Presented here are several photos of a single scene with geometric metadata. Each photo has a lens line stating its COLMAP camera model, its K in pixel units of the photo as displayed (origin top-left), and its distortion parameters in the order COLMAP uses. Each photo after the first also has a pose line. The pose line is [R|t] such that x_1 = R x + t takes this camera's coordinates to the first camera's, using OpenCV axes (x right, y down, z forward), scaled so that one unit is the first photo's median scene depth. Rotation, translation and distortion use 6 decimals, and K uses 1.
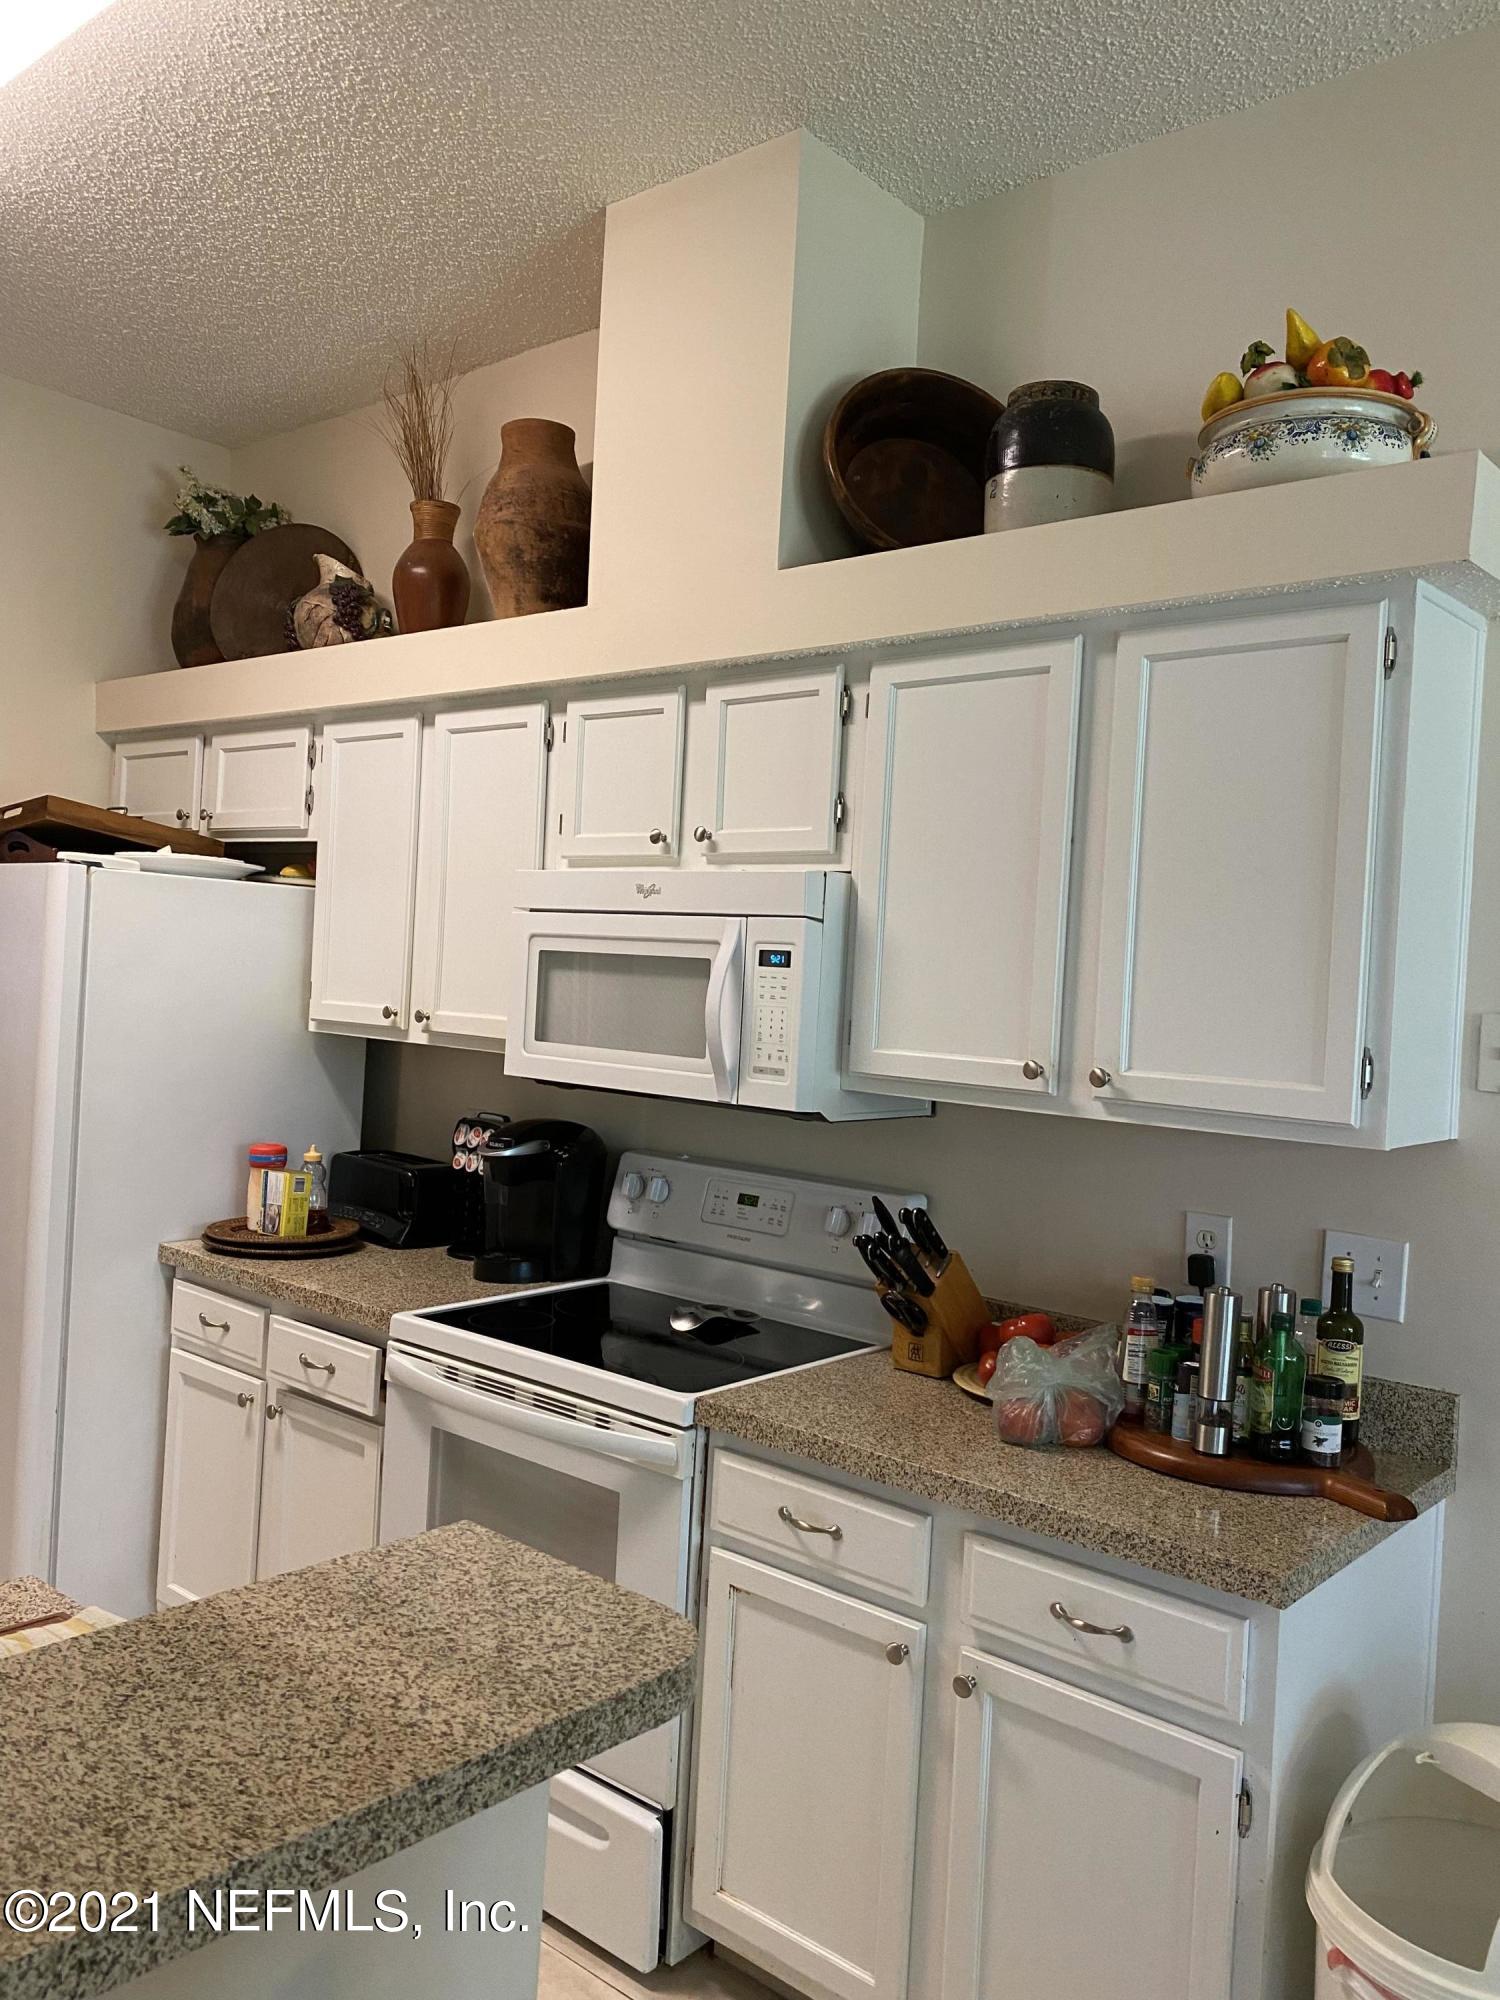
lens RADIAL K [[1532.4, 0, 759.1], [0, 1532.4, 993.4], [0, 0, 1]] dist [0.025082, -0.006943]
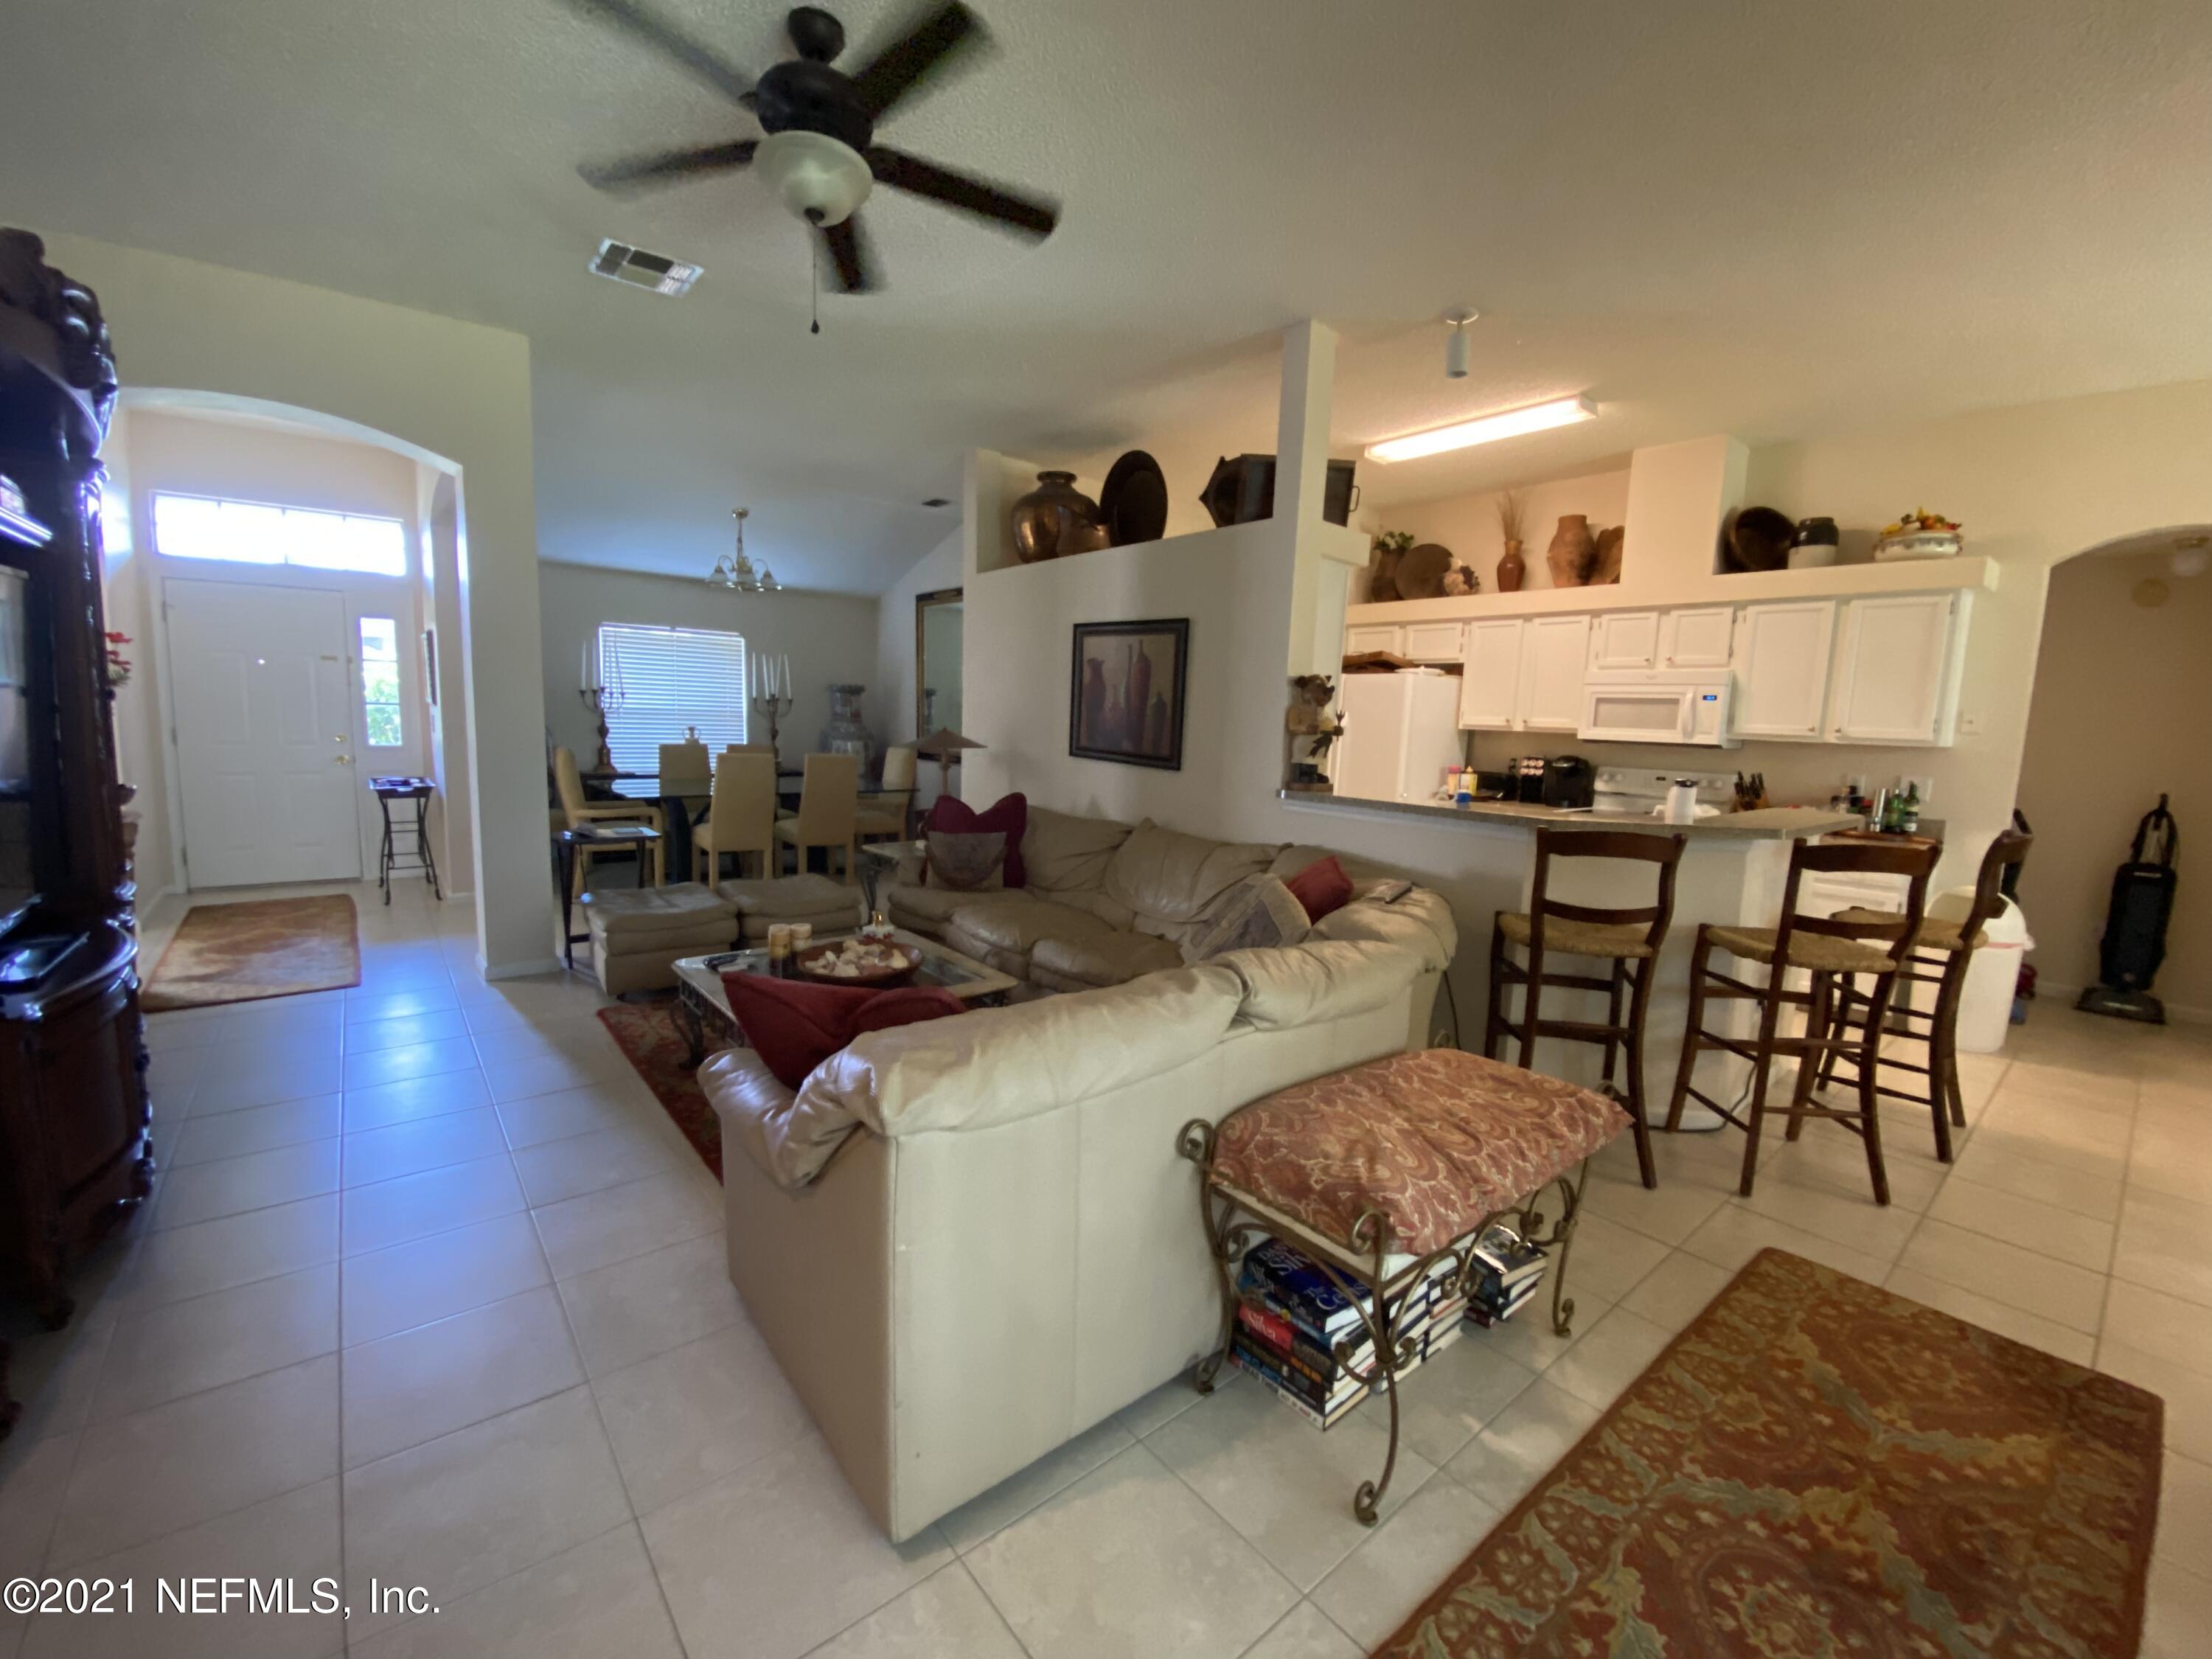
lens RADIAL K [[900.2, 0, 1112.4], [0, 900.2, 824.1], [0, 0, 1]] dist [0.022670, -0.021487]
pose [[0.985877, 0.002827, -0.167450, -0.866259], [0.014225, 0.994830, 0.100549, 0.030546], [0.166869, -0.101511, 0.980740, -1.070935]]
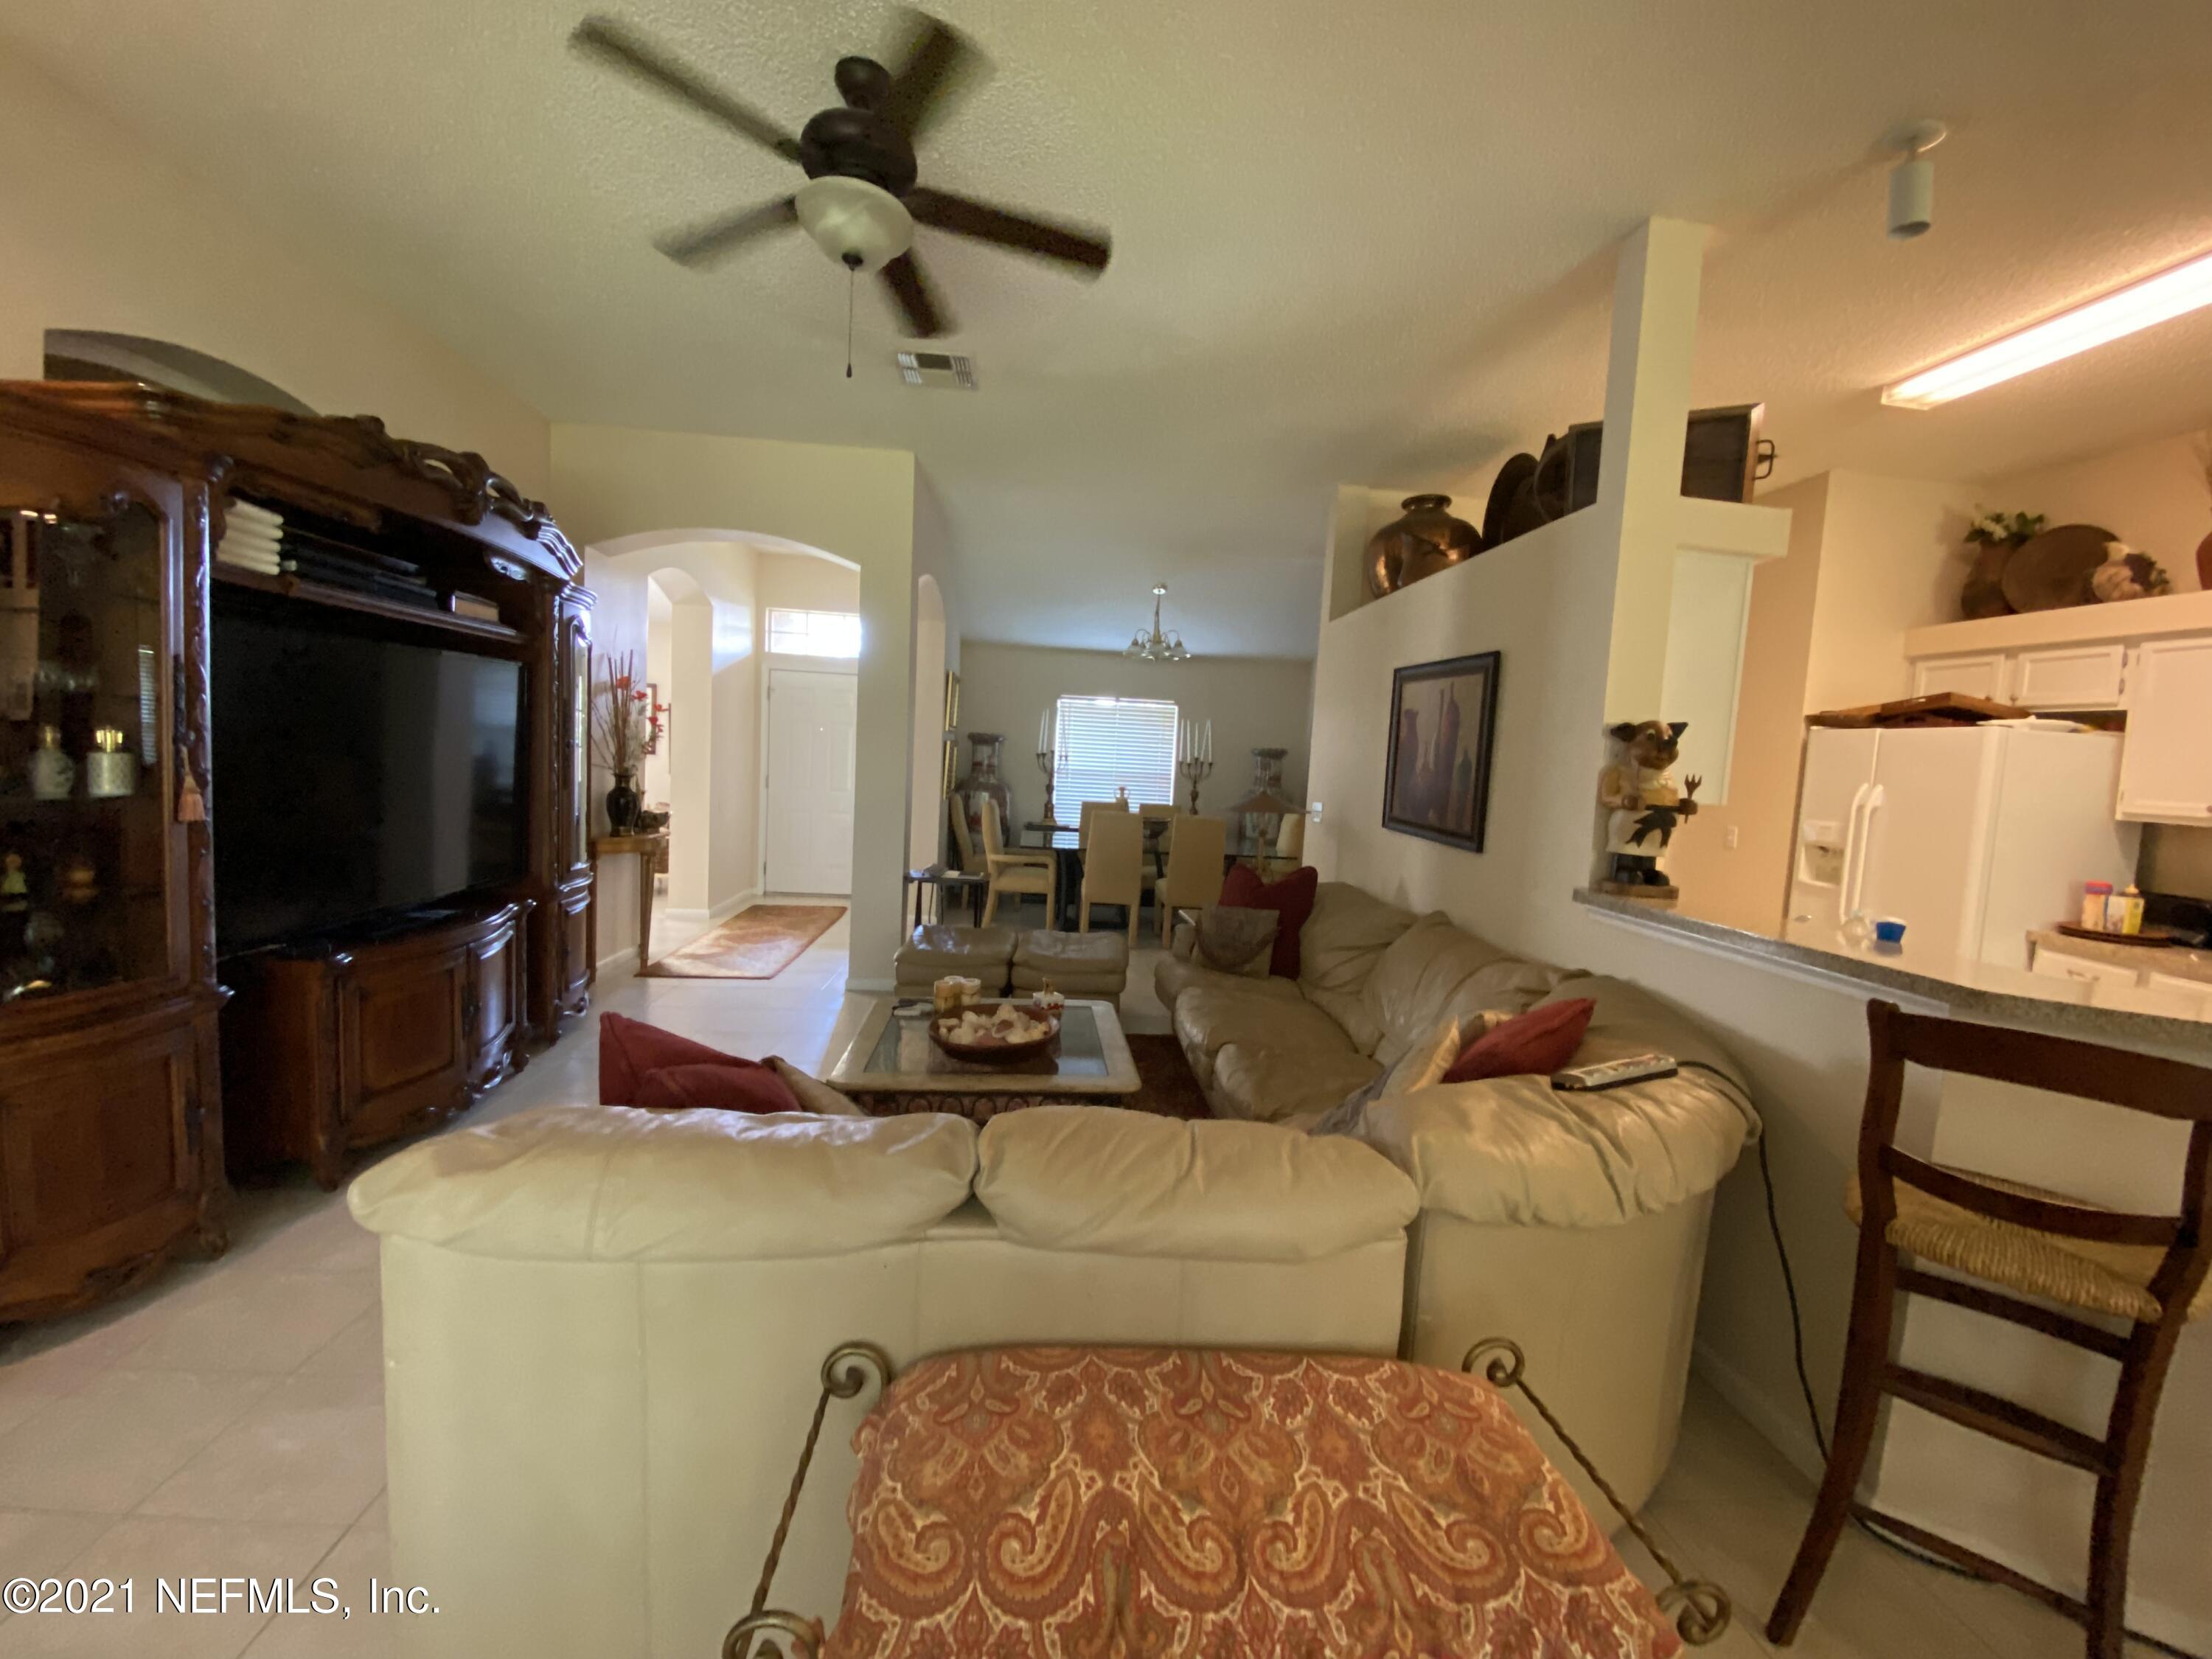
lens RADIAL K [[897.7, 0, 1106.0], [0, 897.7, 829.5], [0, 0, 1]] dist [0.025243, -0.024346]
pose [[0.714832, 0.039661, -0.698170, -0.536808], [-0.023415, 0.999188, 0.032788, 0.039310], [0.698904, -0.007090, 0.715181, -0.687581]]
